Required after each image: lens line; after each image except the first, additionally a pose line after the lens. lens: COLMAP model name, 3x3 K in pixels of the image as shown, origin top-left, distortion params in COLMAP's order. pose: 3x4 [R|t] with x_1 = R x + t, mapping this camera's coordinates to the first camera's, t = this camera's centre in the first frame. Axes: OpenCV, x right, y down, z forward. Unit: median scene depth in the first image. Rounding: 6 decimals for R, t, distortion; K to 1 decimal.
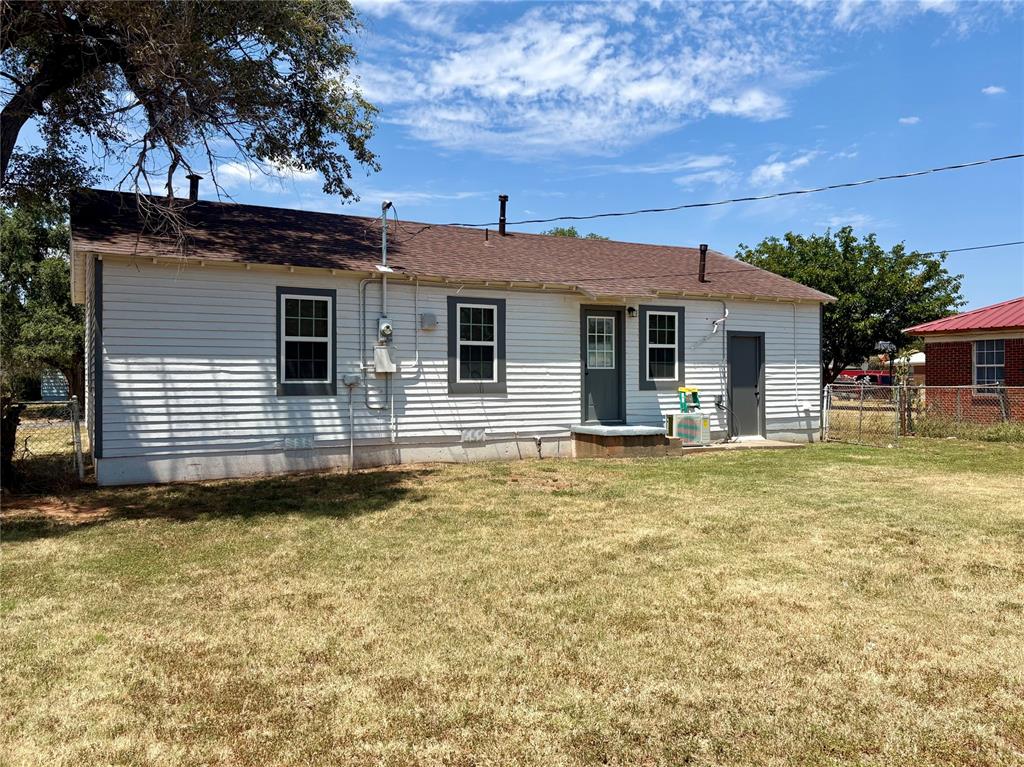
lens RADIAL K [[782.4, 0, 514.3], [0, 782.4, 378.2], [0, 0, 1]] dist [0.024655, -0.007848]
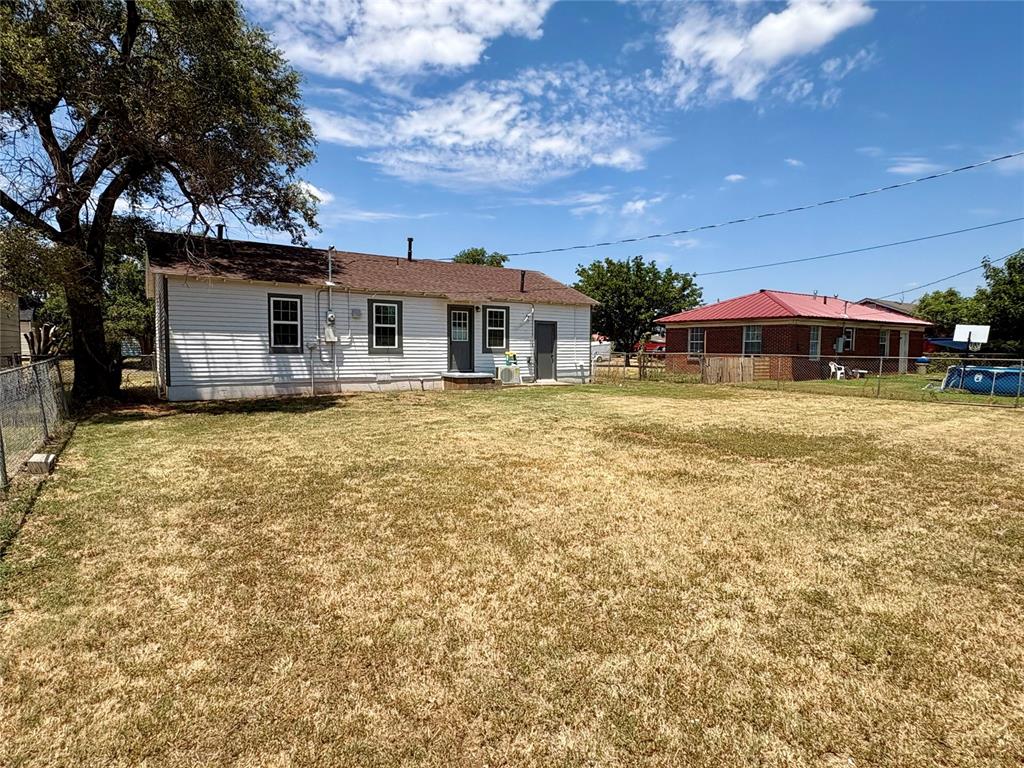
lens RADIAL K [[567.2, 0, 511.2], [0, 567.2, 391.9], [0, 0, 1]] dist [0.021829, 0.000679]
pose [[0.996983, 0.003819, 0.077530, 0.120948], [-0.009602, 0.997185, 0.074358, 0.005594], [-0.077028, -0.074878, 0.994213, -0.285195]]
